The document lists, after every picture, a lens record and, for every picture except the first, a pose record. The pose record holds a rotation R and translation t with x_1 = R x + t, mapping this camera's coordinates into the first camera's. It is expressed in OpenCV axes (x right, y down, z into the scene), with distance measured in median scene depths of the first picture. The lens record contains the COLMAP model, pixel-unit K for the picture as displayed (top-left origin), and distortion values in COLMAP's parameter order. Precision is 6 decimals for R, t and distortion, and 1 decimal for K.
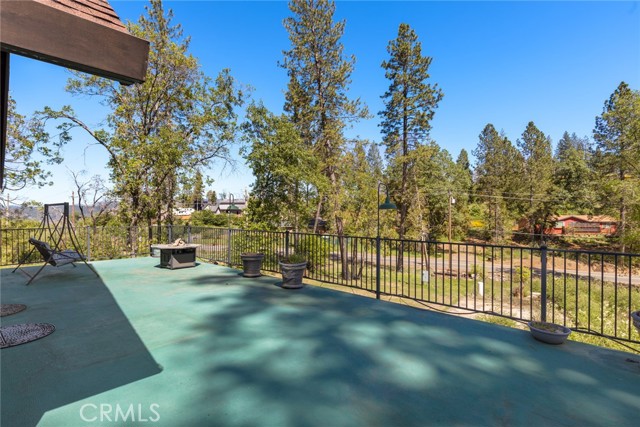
lens RADIAL K [[327.7, 0, 329.2], [0, 327.7, 213.3], [0, 0, 1]] dist [0.003135, 0.000353]
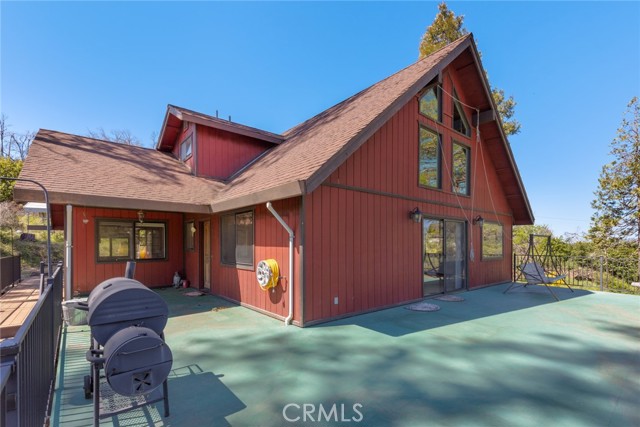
lens RADIAL K [[291.1, 0, 319.7], [0, 291.1, 242.9], [0, 0, 1]] dist [0.000585, 0.000081]
pose [[-0.136118, 0.003653, -0.990686, 0.785140], [-0.009535, 0.999942, 0.004997, -0.002736], [0.990647, 0.010126, -0.136076, 0.637775]]
